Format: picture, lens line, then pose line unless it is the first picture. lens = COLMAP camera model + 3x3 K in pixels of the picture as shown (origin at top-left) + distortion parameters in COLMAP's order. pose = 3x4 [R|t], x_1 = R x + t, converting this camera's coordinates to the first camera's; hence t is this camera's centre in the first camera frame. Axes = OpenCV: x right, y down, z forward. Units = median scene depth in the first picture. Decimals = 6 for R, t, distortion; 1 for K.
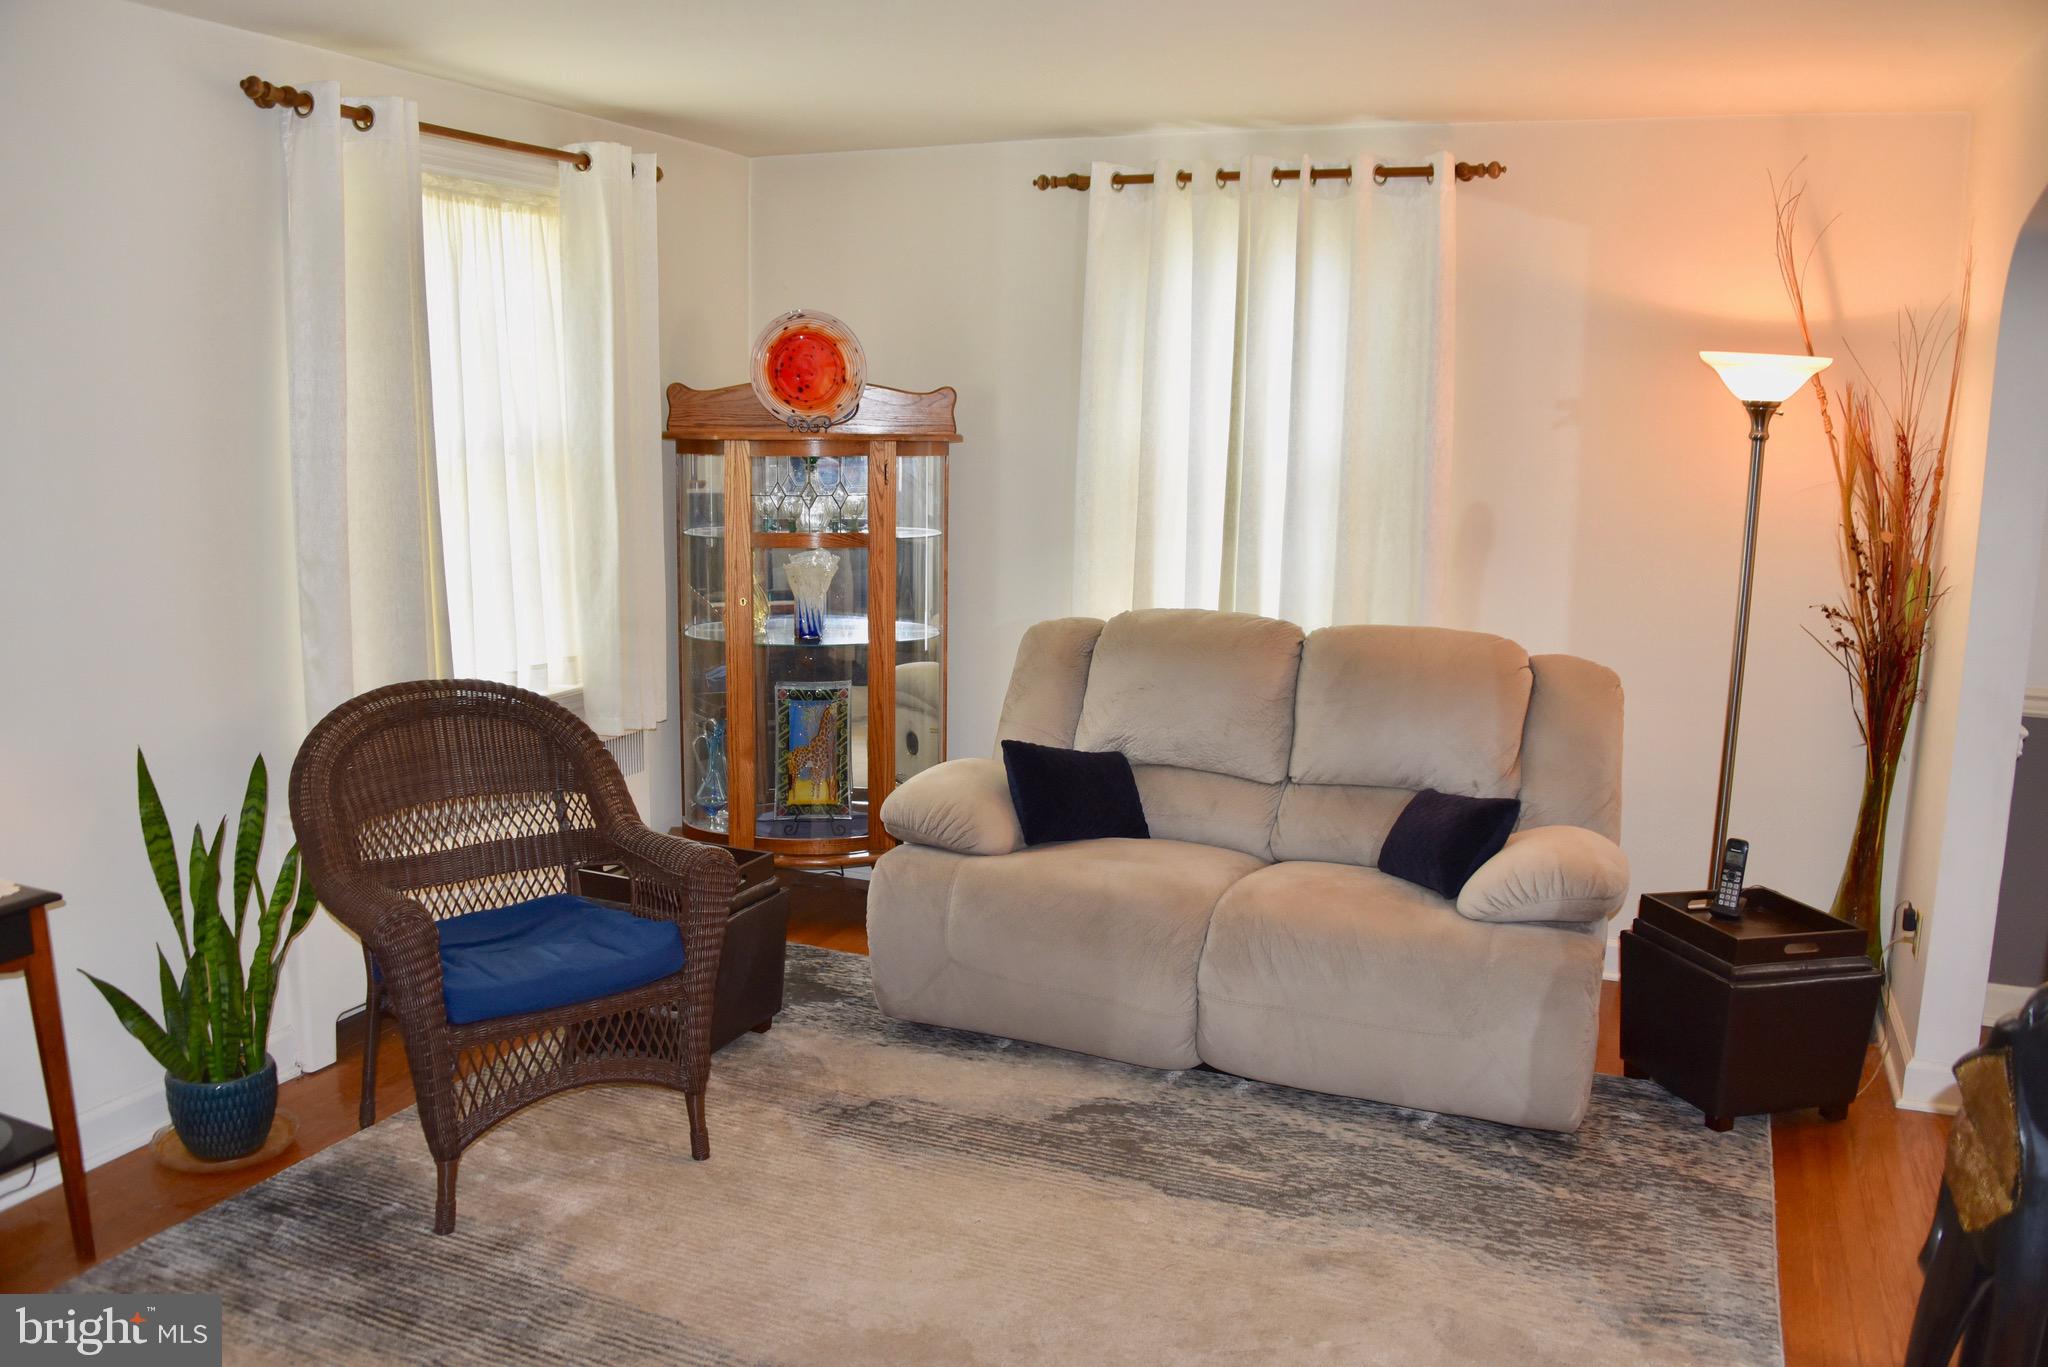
lens RADIAL K [[1630.5, 0, 1017.0], [0, 1630.5, 682.4], [0, 0, 1]] dist [-0.141374, 0.070433]
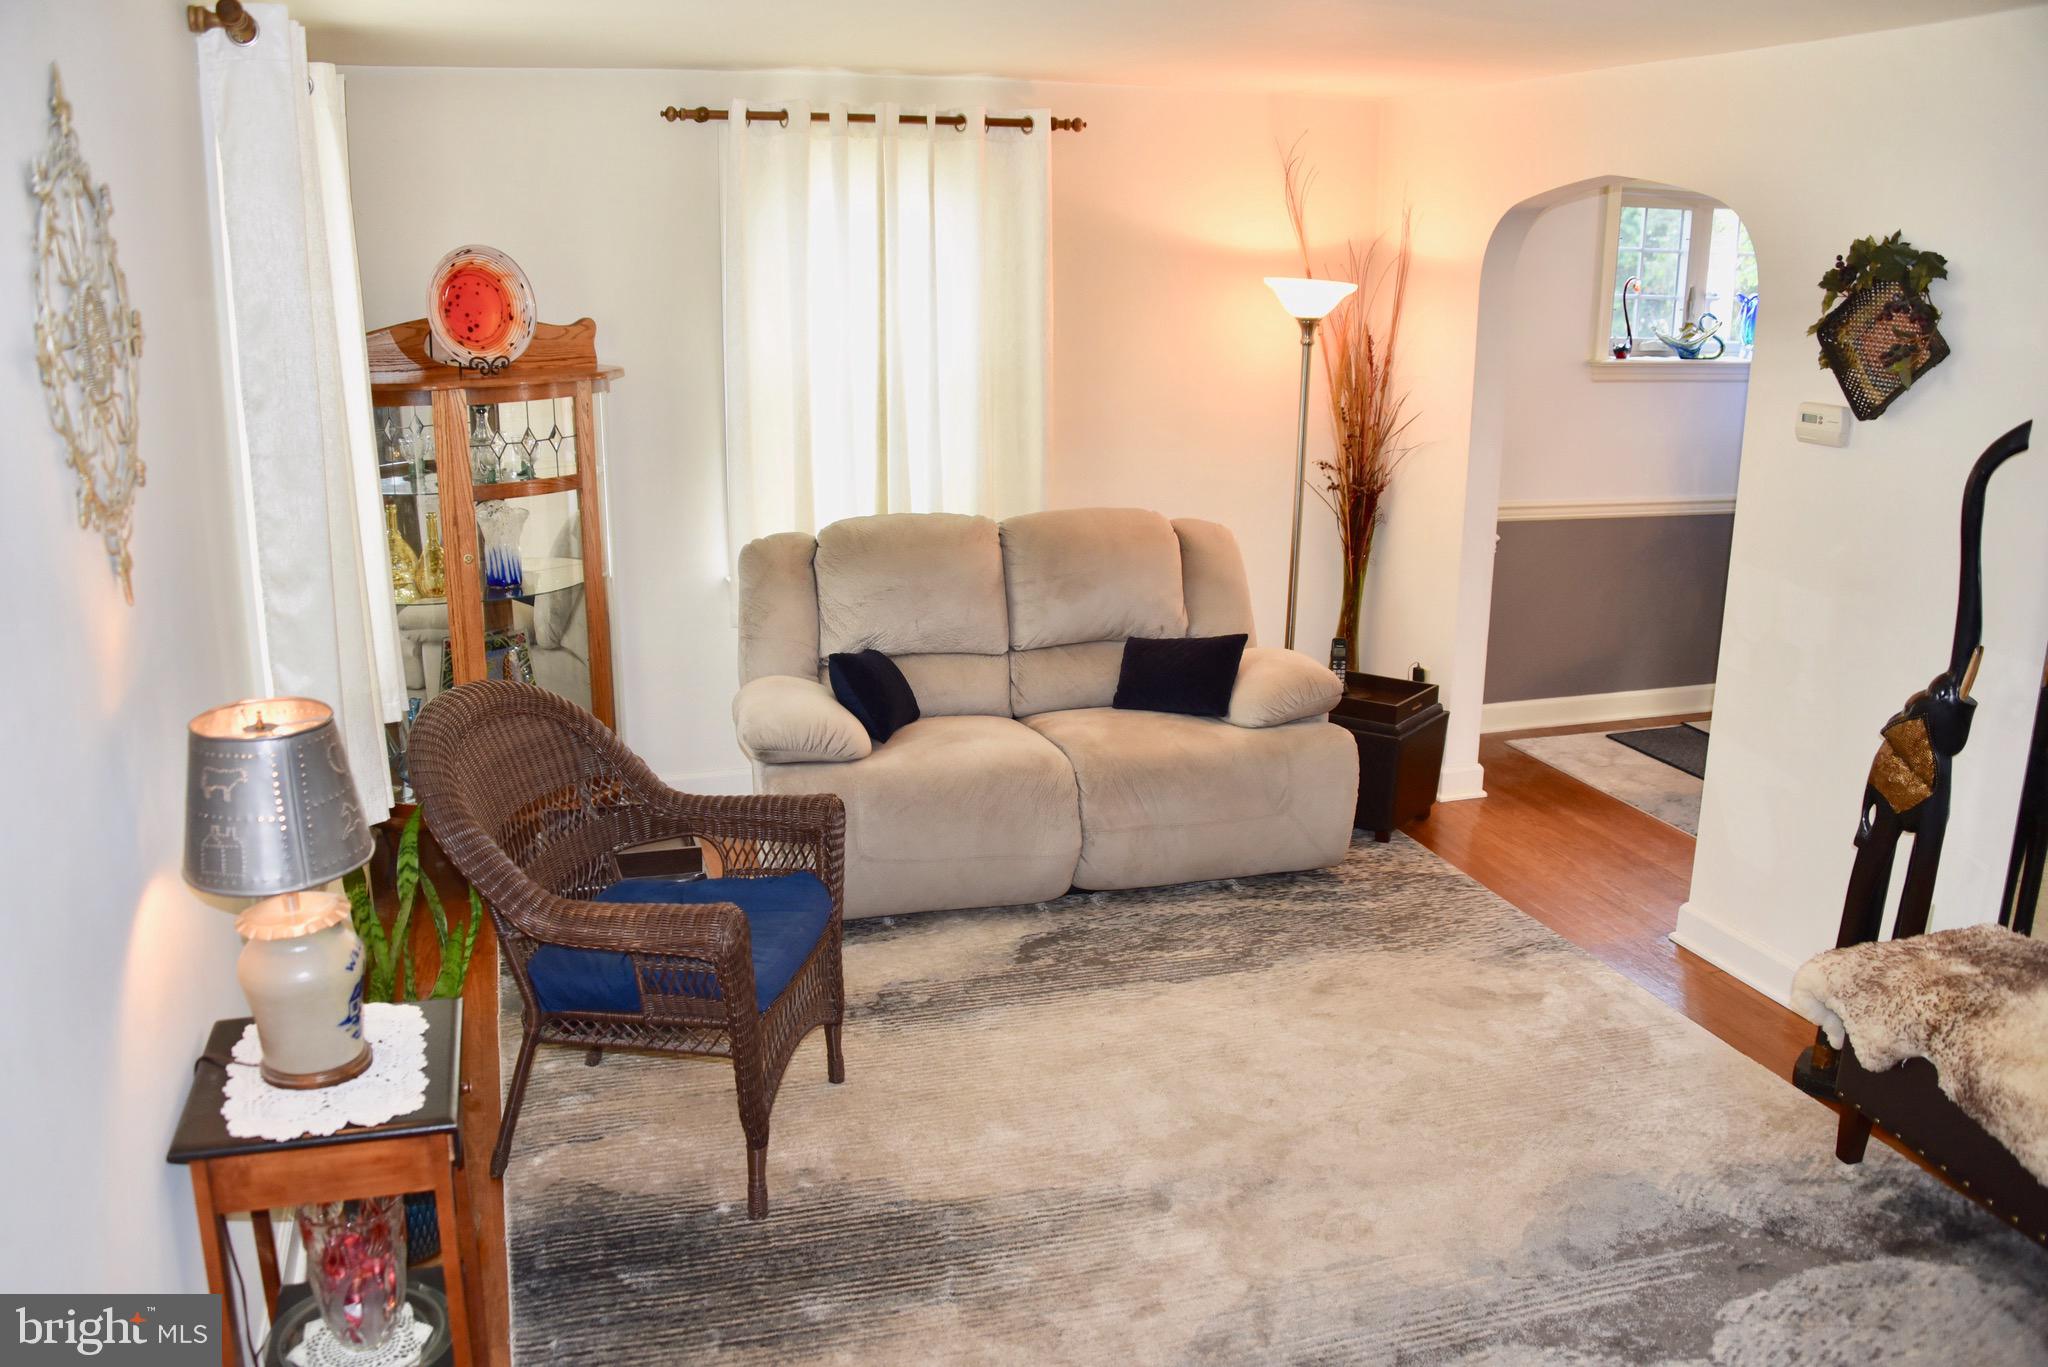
lens RADIAL K [[1630.5, 0, 1013.0], [0, 1630.5, 685.6], [0, 0, 1]] dist [-0.141374, 0.070433]
pose [[0.760634, -0.174751, 0.625218, -0.577915], [0.114173, 0.984087, 0.136155, -0.075406], [-0.639062, -0.032181, 0.768482, 0.083789]]
